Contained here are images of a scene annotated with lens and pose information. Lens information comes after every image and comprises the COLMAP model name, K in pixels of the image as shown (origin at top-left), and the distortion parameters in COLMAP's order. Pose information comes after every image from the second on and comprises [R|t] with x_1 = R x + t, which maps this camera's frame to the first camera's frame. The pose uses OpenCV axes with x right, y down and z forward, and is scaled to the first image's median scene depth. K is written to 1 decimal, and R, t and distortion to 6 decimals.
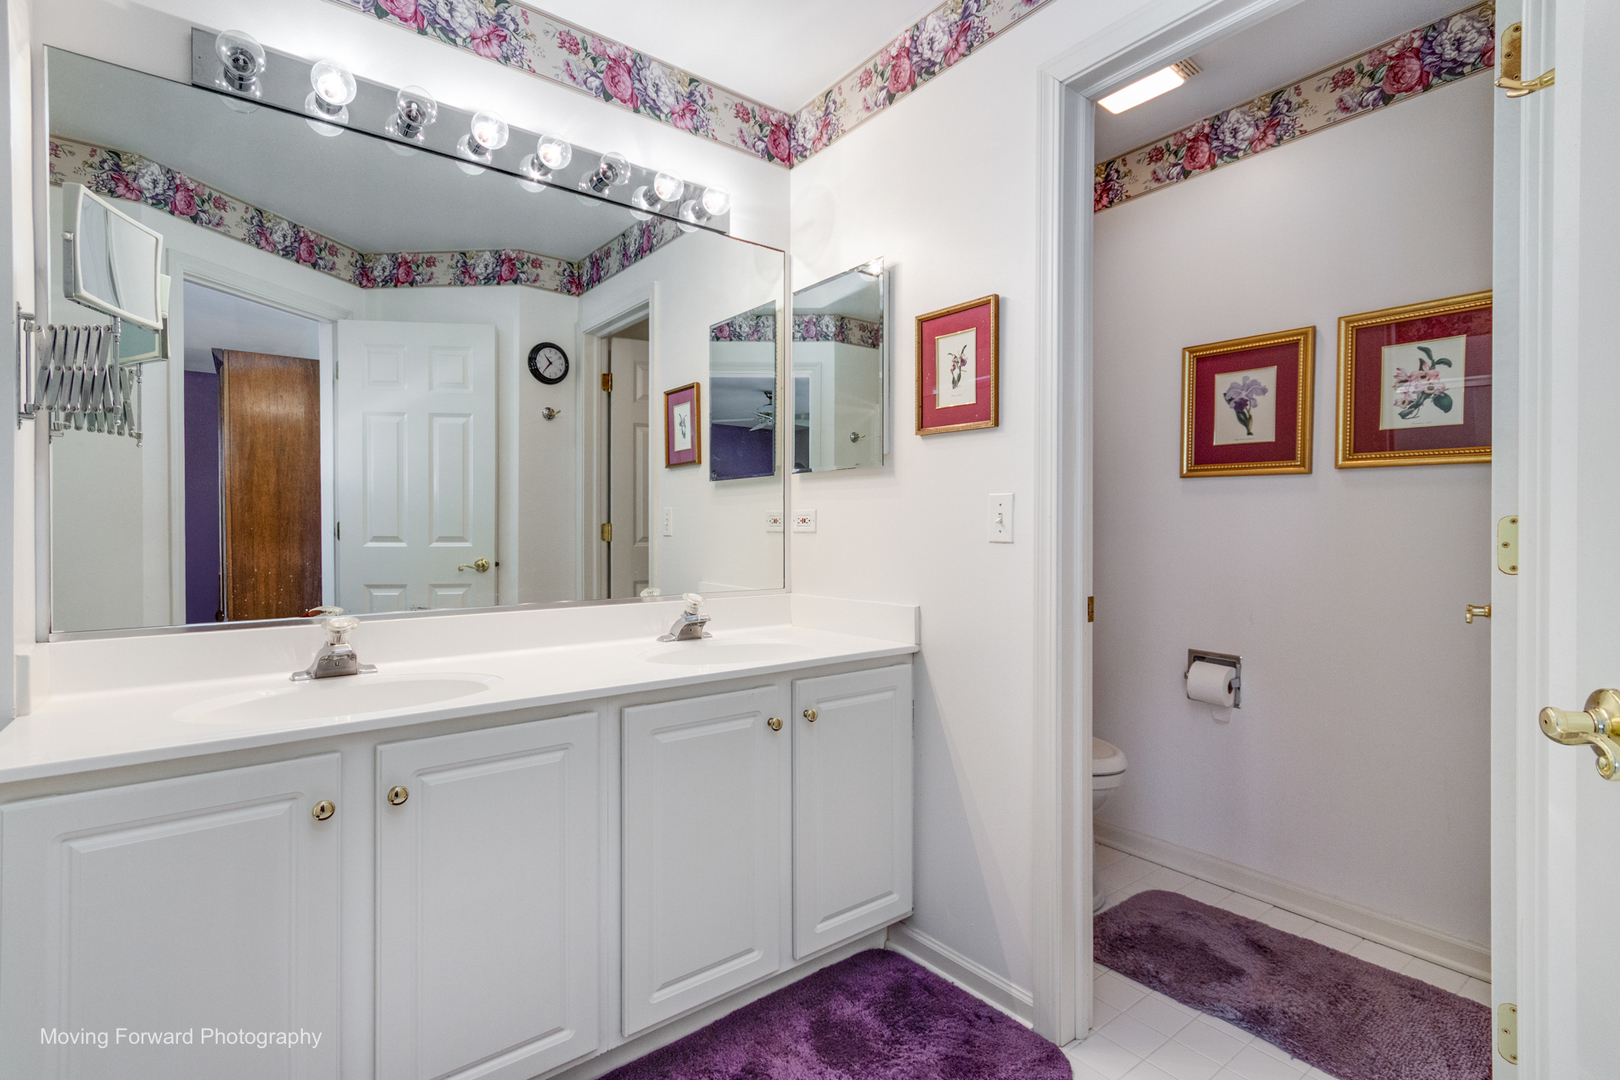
lens RADIAL K [[751.9, 0, 805.4], [0, 751.9, 536.8], [0, 0, 1]] dist [0.001090, -0.000288]
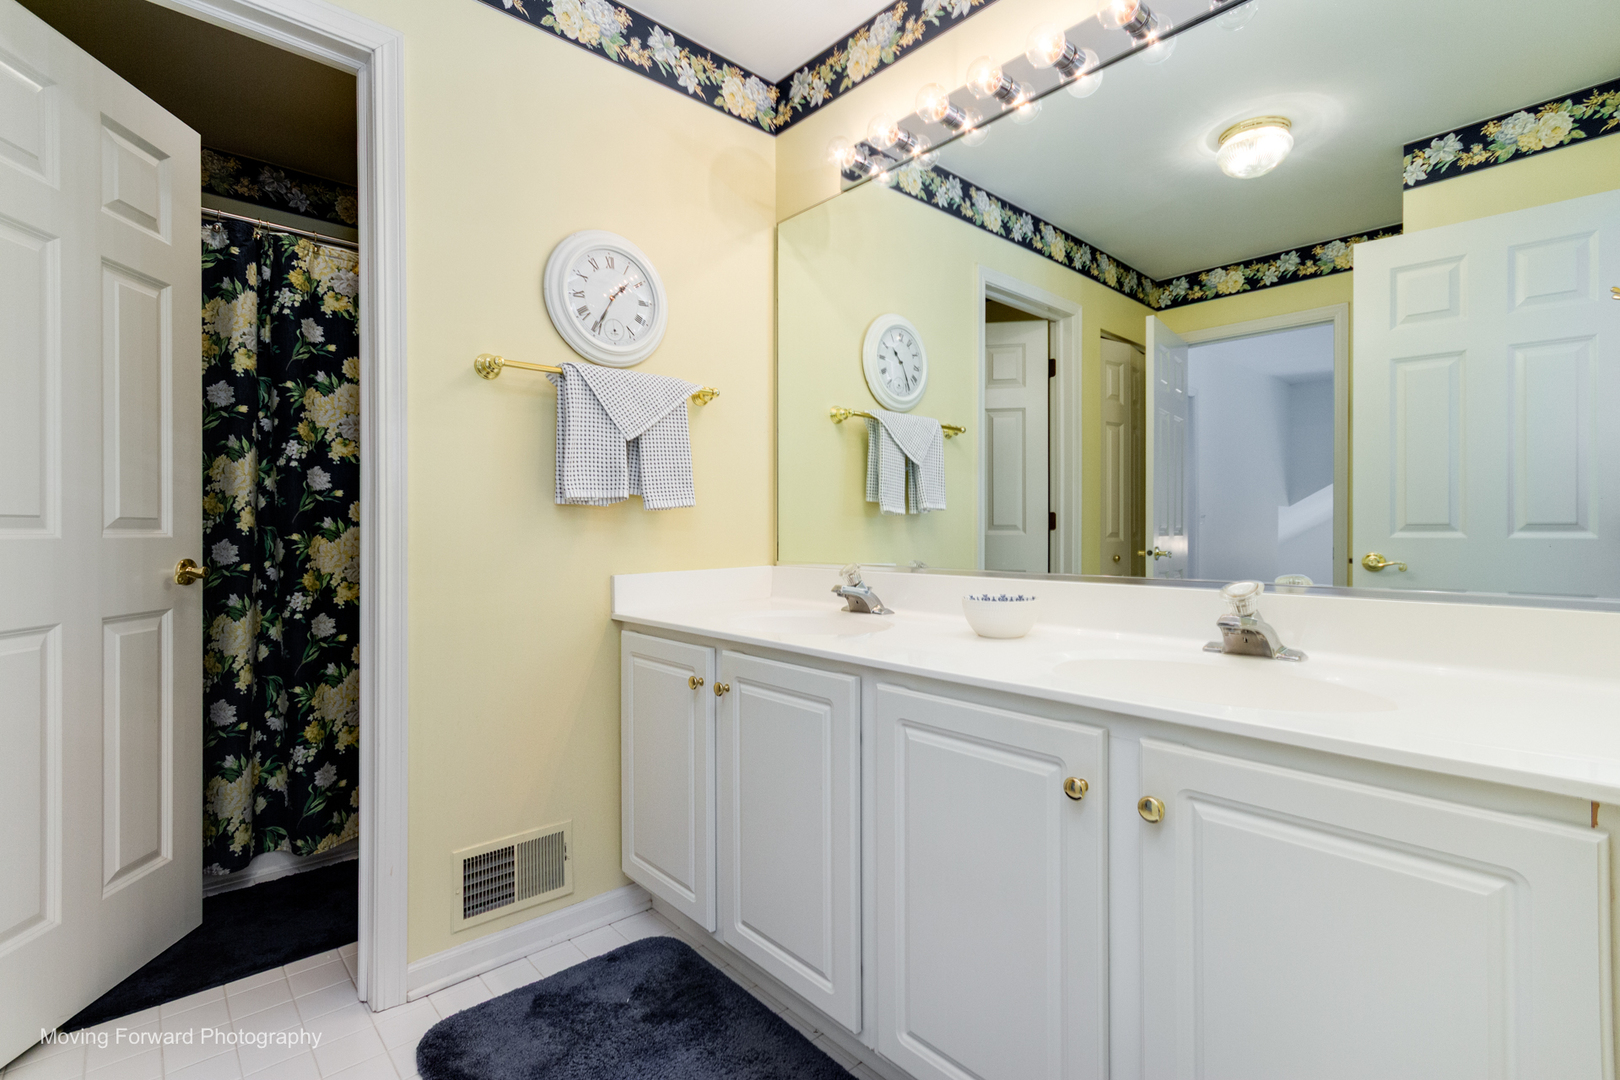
lens RADIAL K [[751.9, 0, 805.4], [0, 751.9, 536.8], [0, 0, 1]] dist [0.001090, -0.000288]
pose [[0.047445, 0.002038, -0.998872, 0.622021], [-0.013639, 0.999906, 0.001392, 0.063817], [0.998781, 0.013557, 0.047468, 0.889982]]
